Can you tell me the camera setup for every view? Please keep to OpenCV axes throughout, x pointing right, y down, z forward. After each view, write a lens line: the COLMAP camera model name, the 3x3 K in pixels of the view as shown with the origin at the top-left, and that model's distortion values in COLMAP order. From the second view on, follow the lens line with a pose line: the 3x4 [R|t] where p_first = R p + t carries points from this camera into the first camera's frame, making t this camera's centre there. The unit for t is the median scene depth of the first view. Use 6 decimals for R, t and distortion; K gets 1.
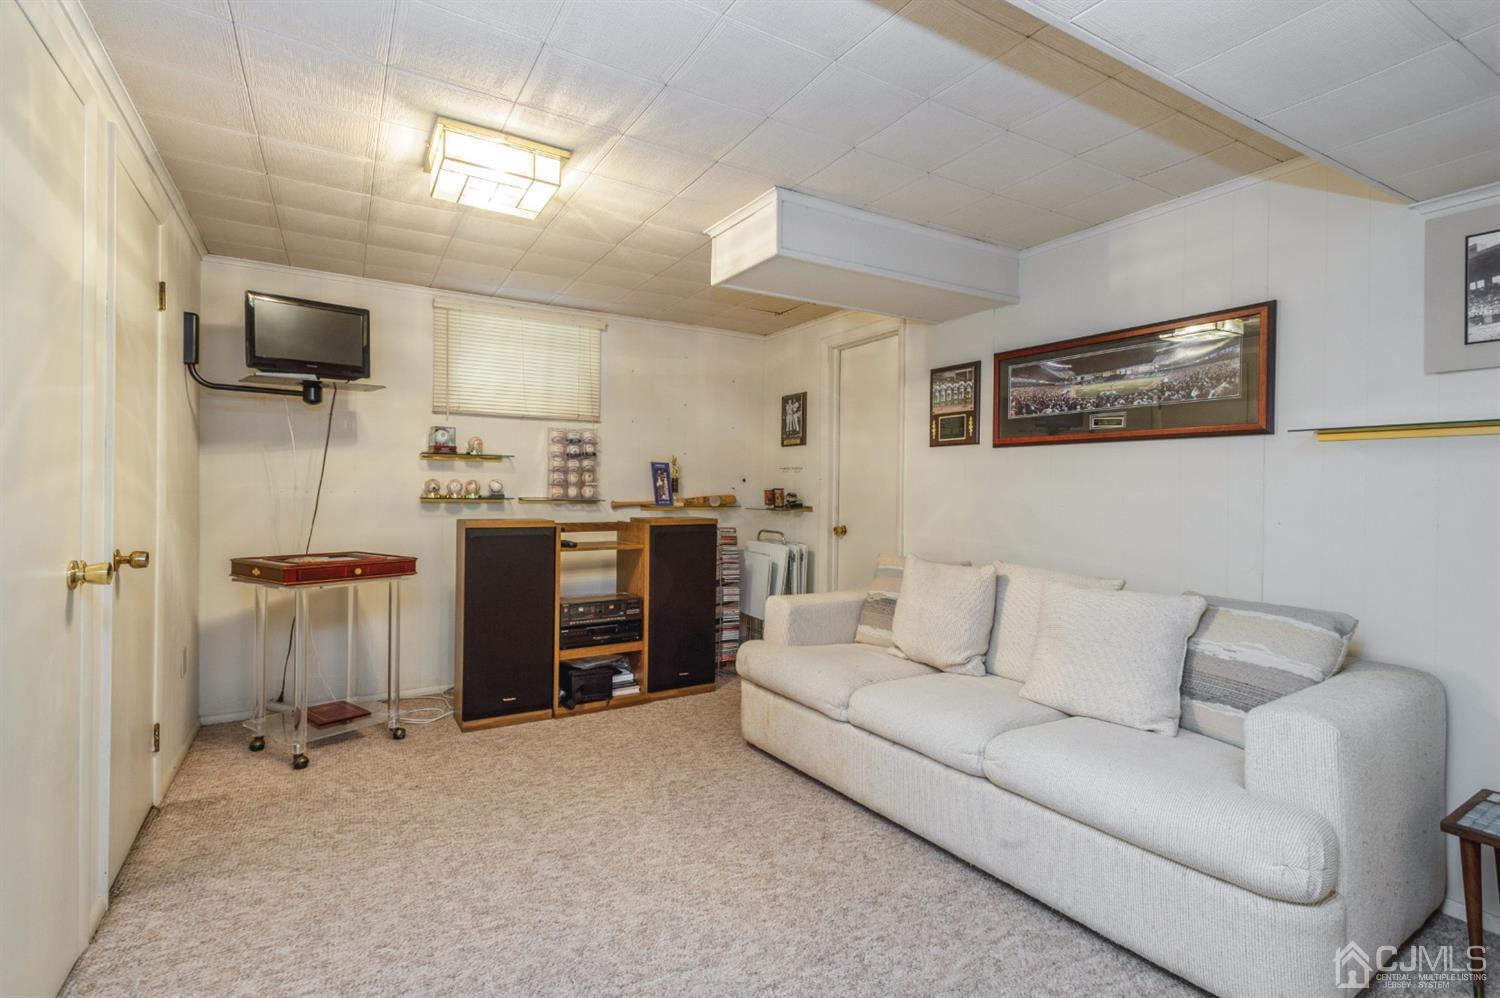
lens RADIAL K [[700.7, 0, 749.5], [0, 700.7, 490.1], [0, 0, 1]] dist [0.010229, -0.000418]
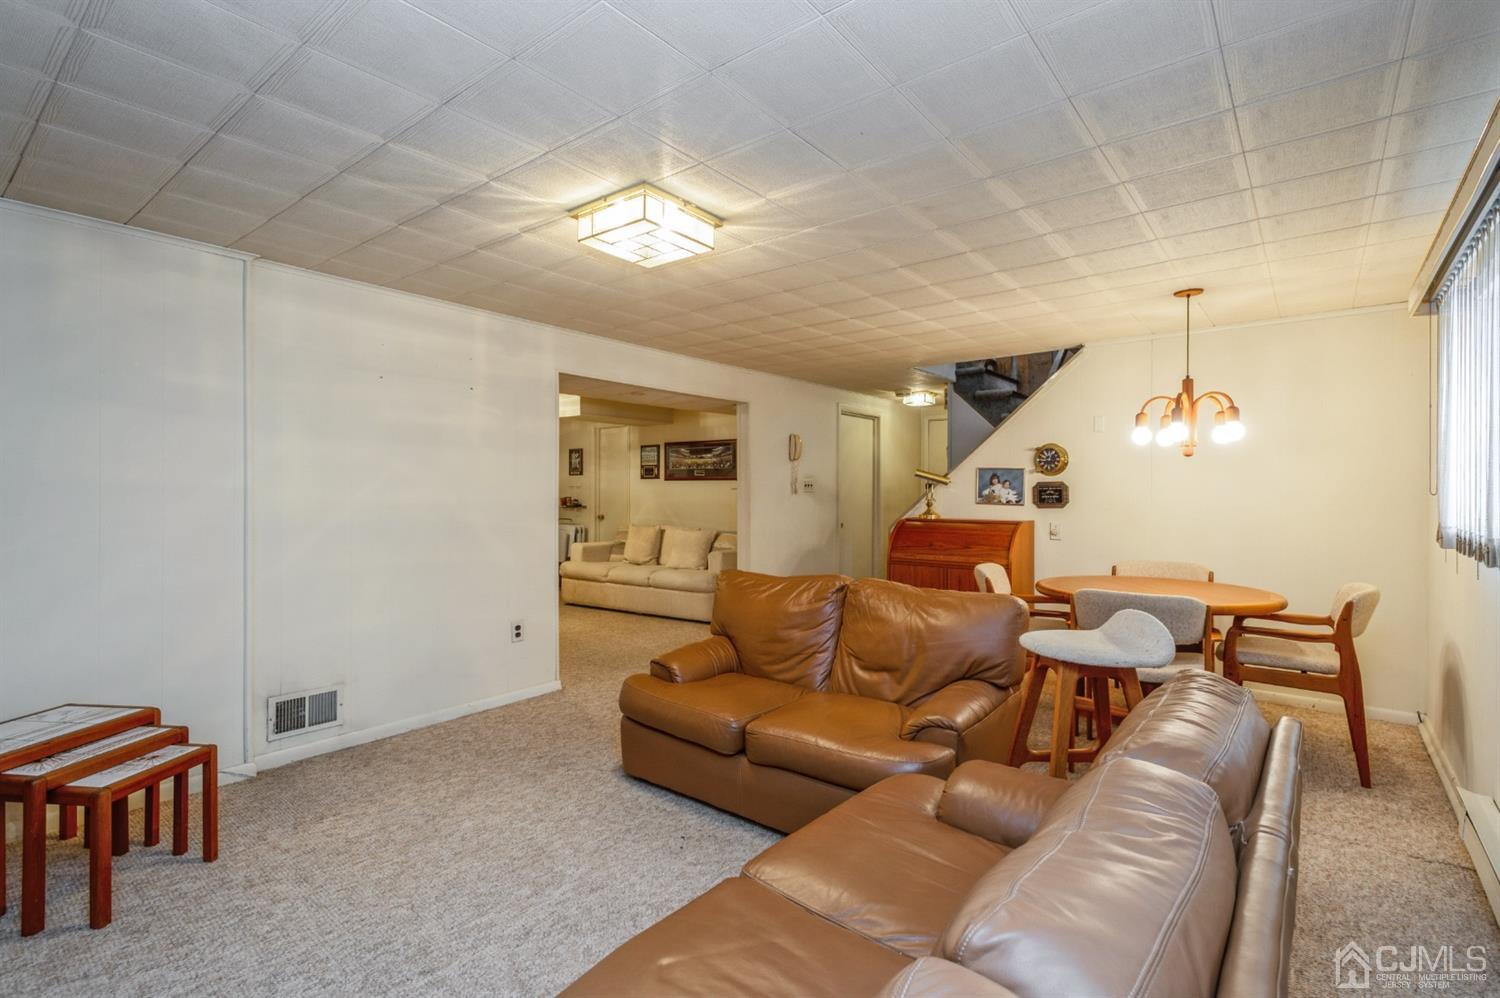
lens RADIAL K [[700.7, 0, 749.5], [0, 700.7, 490.1], [0, 0, 1]] dist [0.010229, -0.000418]
pose [[0.938231, -0.010217, 0.345858, -0.219247], [0.010671, 0.999943, 0.000591, -0.024199], [-0.345844, 0.003136, 0.938287, -1.376478]]
